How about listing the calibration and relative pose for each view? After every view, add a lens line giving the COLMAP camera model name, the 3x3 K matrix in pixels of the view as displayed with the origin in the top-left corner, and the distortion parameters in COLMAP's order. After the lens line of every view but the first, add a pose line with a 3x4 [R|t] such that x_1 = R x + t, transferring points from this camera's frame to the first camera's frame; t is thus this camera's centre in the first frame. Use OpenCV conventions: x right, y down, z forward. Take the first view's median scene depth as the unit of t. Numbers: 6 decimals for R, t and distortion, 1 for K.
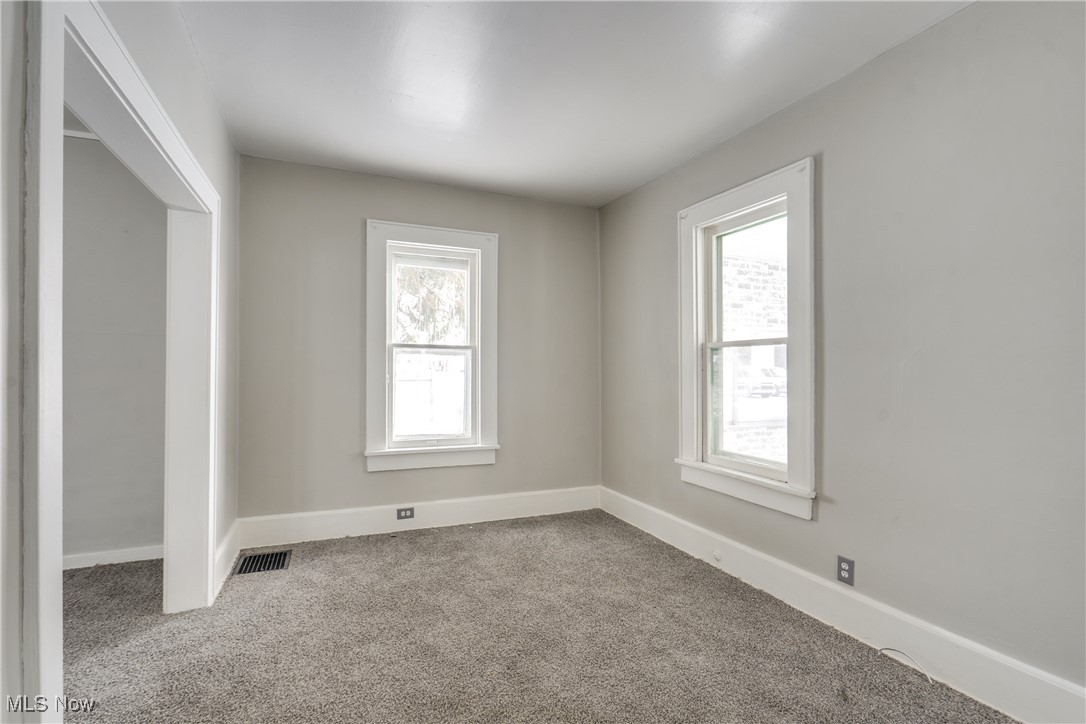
lens RADIAL K [[511.9, 0, 545.7], [0, 511.9, 369.2], [0, 0, 1]] dist [-0.009521, 0.005085]
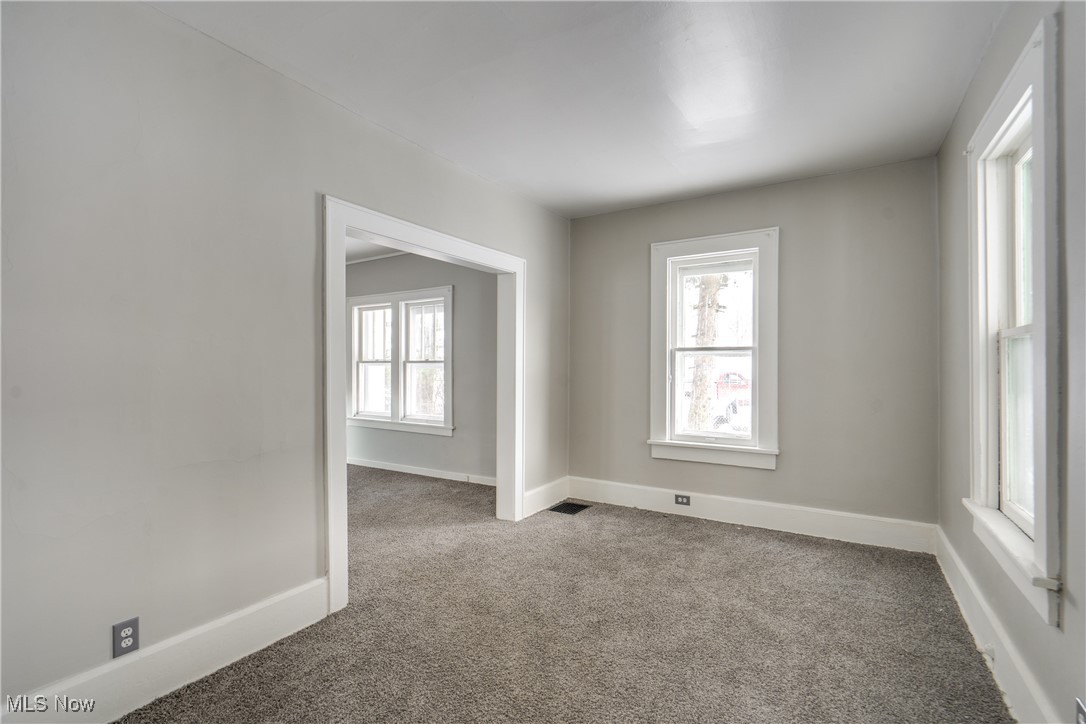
lens RADIAL K [[511.9, 0, 540.0], [0, 511.9, 368.5], [0, 0, 1]] dist [-0.009521, 0.005085]
pose [[0.551523, -0.006075, -0.834137, 0.499388], [0.010206, 0.999948, -0.000534, -0.007776], [0.834097, -0.008218, 0.551557, 0.129812]]
